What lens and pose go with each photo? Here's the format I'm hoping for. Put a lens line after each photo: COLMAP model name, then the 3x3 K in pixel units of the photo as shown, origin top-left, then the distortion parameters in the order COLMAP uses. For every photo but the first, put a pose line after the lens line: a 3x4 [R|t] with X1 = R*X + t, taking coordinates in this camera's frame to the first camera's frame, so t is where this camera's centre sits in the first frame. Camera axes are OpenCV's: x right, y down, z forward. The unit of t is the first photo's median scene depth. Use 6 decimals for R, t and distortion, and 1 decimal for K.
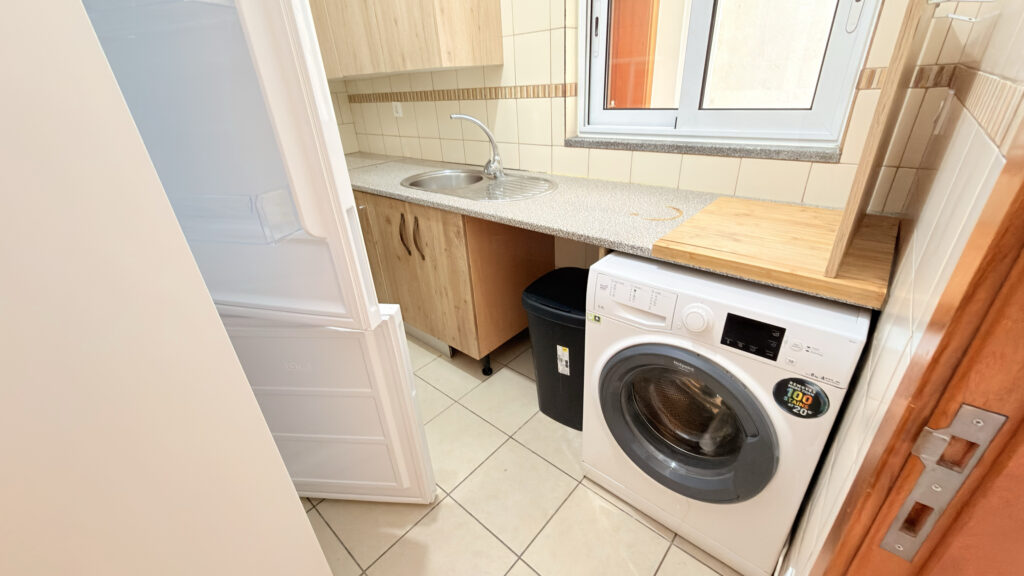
lens RADIAL K [[409.3, 0, 512.0], [0, 409.3, 288.0], [0, 0, 1]] dist [0.000664, 0.000088]
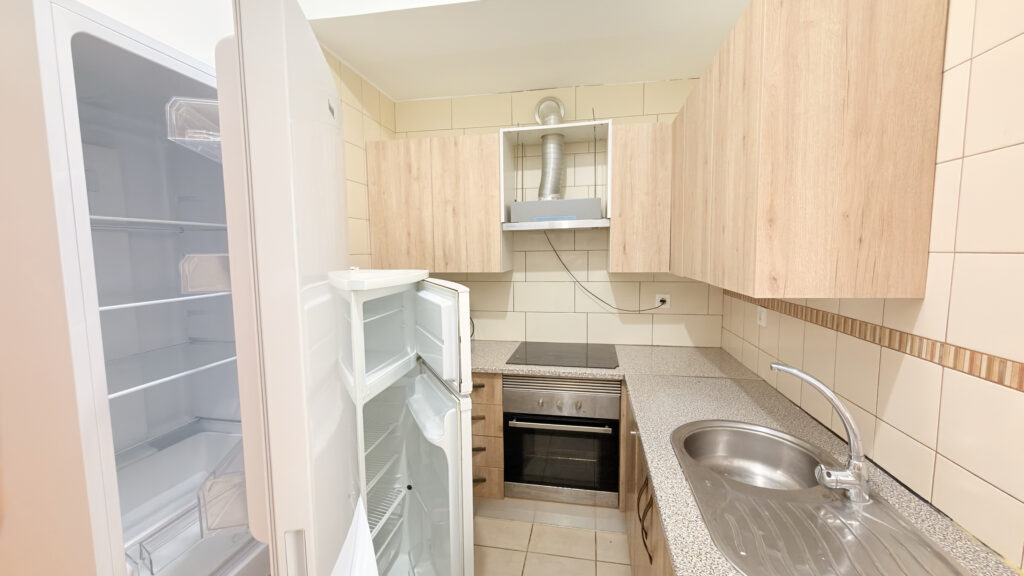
lens RADIAL K [[399.5, 0, 512.0], [0, 399.5, 288.0], [0, 0, 1]] dist [-0.000135, -0.000049]
pose [[0.510157, 0.128241, -0.850467, 0.138533], [-0.411651, 0.904614, -0.110525, -0.285038], [0.755171, 0.406481, 0.514286, 0.340127]]
